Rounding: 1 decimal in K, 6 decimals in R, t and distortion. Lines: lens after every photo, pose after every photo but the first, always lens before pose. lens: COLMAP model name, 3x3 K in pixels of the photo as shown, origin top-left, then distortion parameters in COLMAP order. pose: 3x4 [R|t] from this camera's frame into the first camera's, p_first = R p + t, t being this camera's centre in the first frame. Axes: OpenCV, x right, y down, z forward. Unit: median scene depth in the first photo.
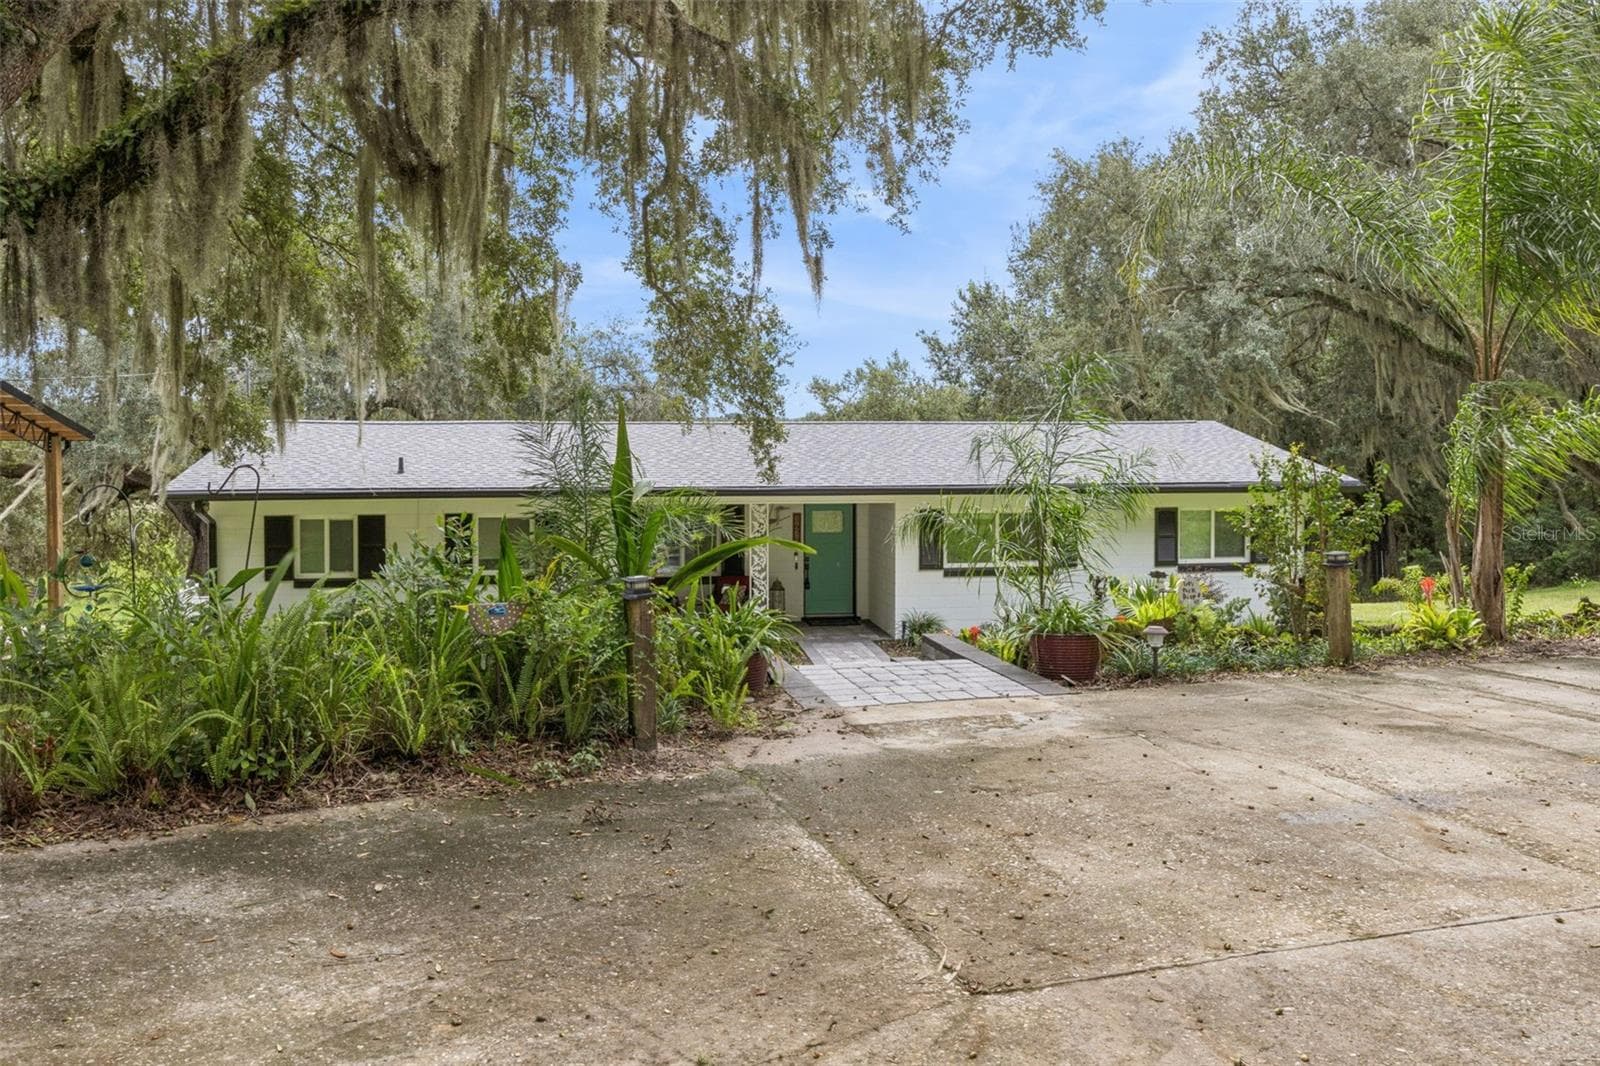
lens RADIAL K [[963.2, 0, 810.8], [0, 963.2, 531.3], [0, 0, 1]] dist [0.002193, 0.000668]
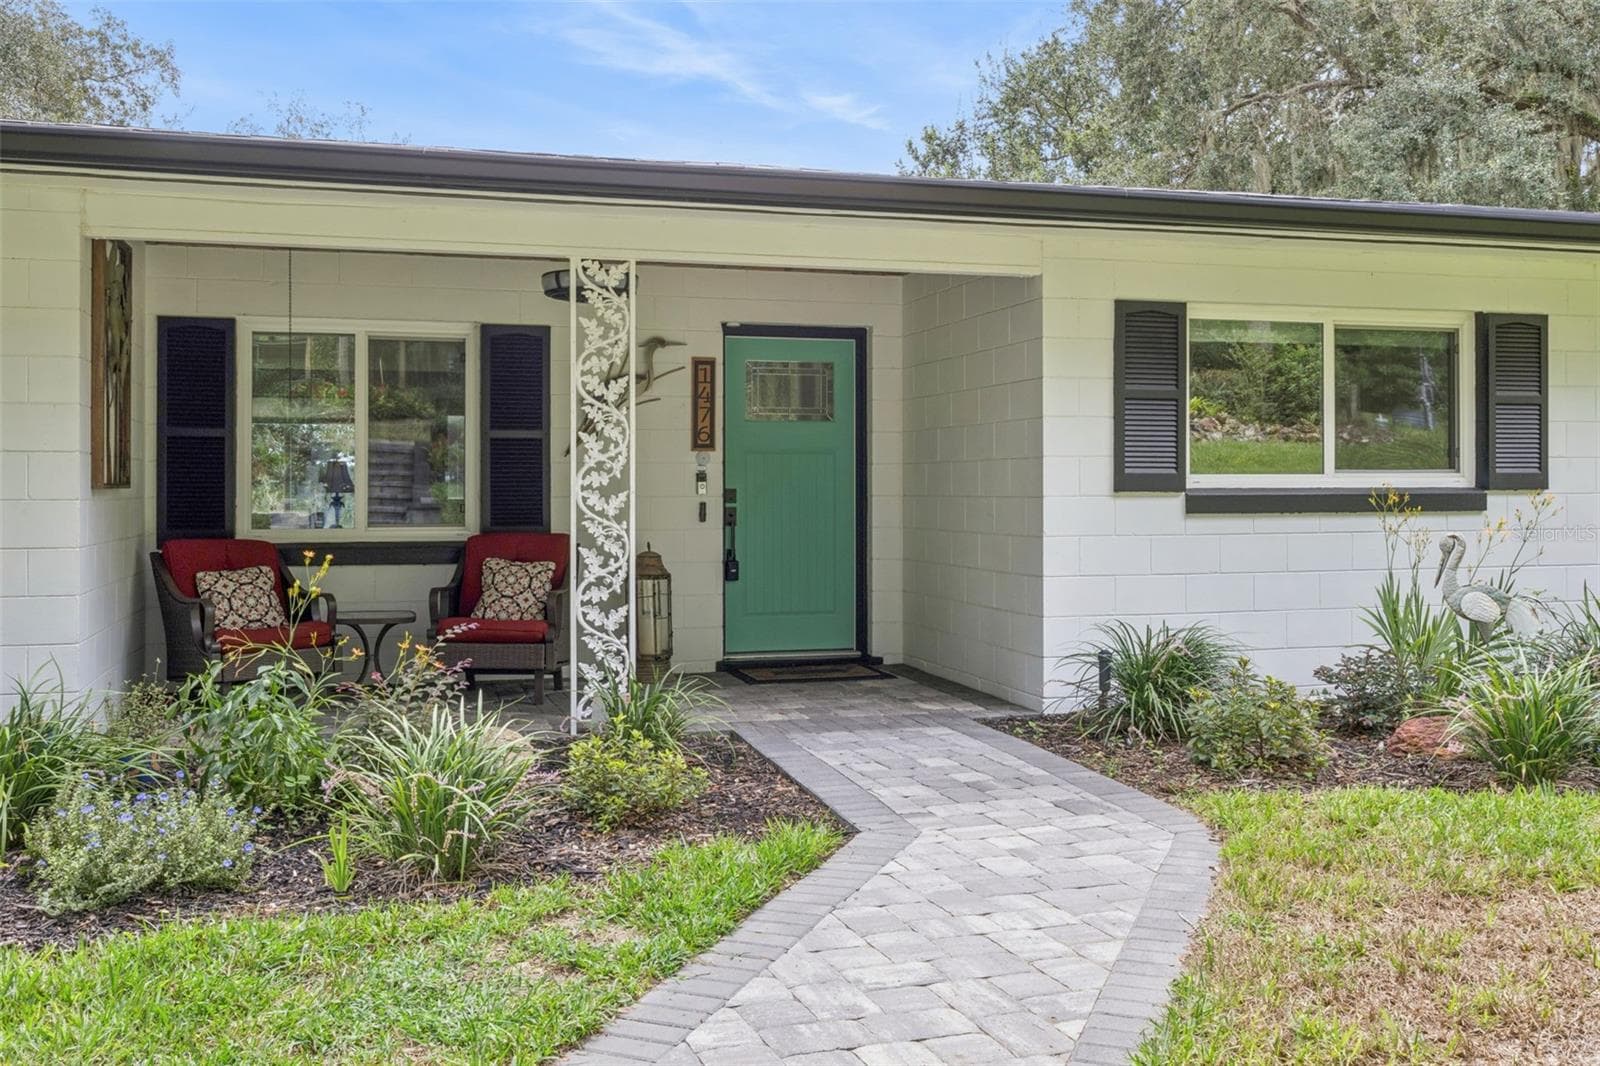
lens RADIAL K [[1382.1, 0, 801.4], [0, 1382.1, 514.0], [0, 0, 1]] dist [-0.003366, 0.007302]
pose [[0.994262, -0.007810, 0.106684, -0.037271], [0.011431, 0.999378, -0.033373, 0.060979], [-0.106357, 0.034401, 0.993733, 0.563821]]
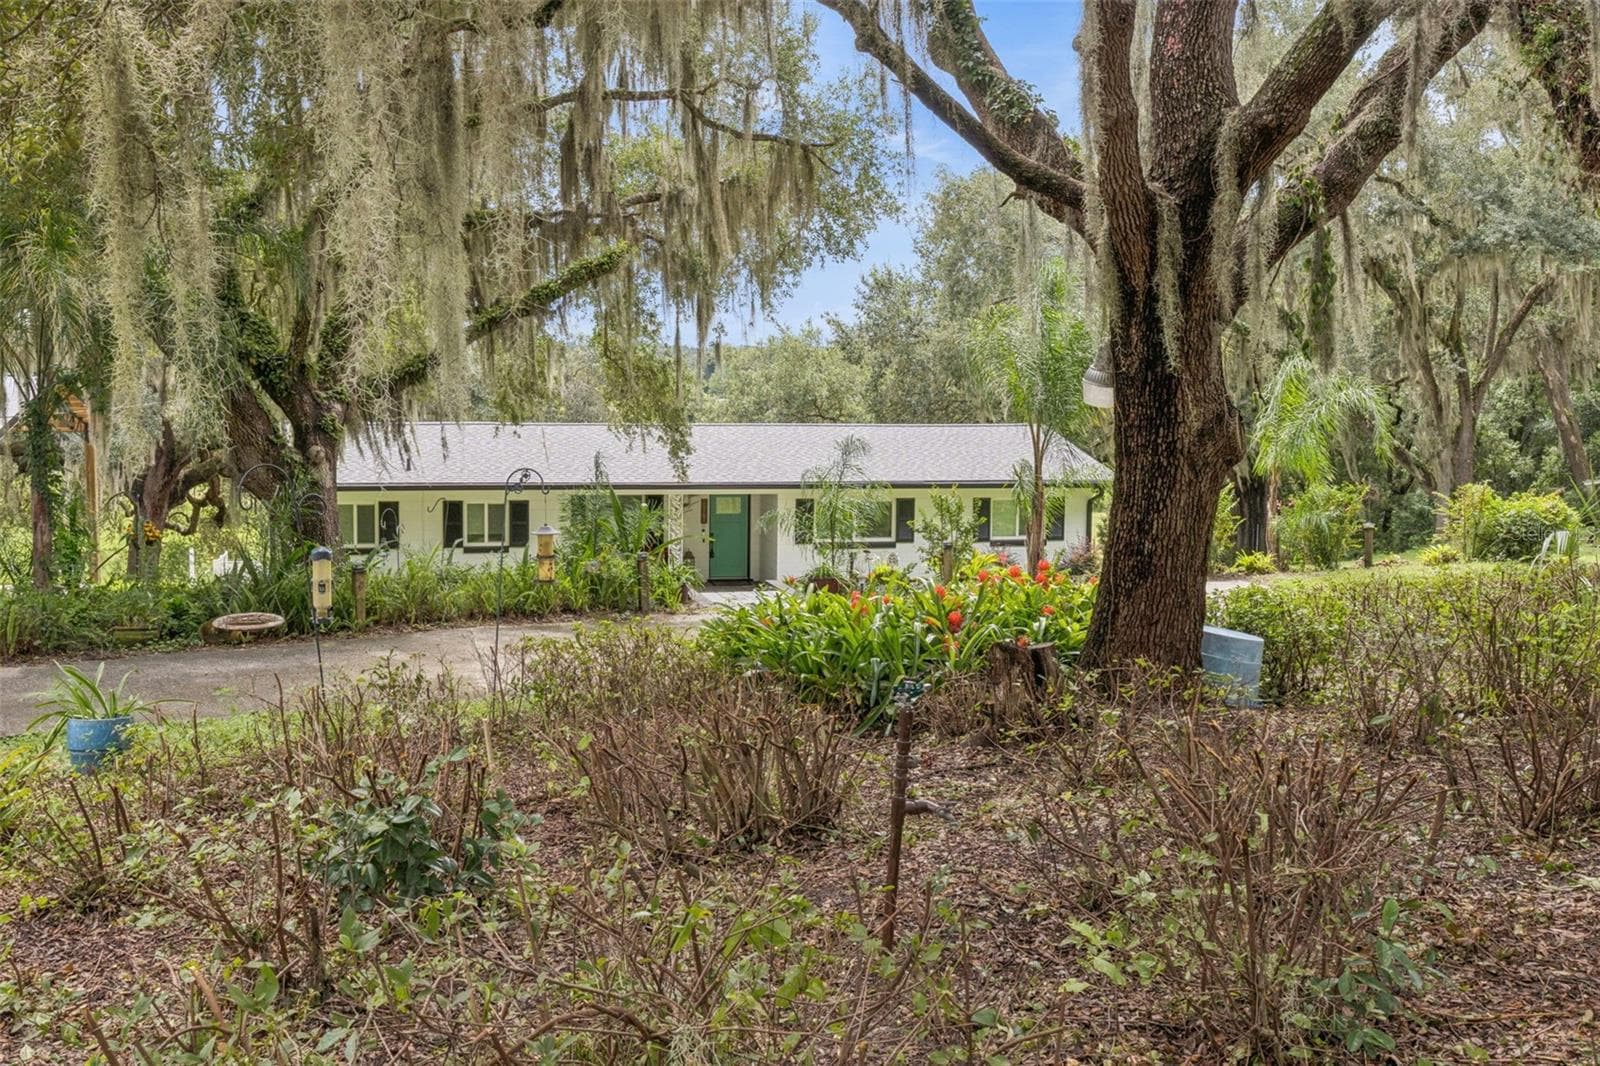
lens RADIAL K [[963.2, 0, 810.8], [0, 963.2, 531.3], [0, 0, 1]] dist [0.002193, 0.000668]
pose [[0.995544, 0.007071, 0.094033, 0.007288], [-0.010031, 0.999468, 0.031037, -0.019226], [-0.093763, -0.031842, 0.995085, -0.334700]]
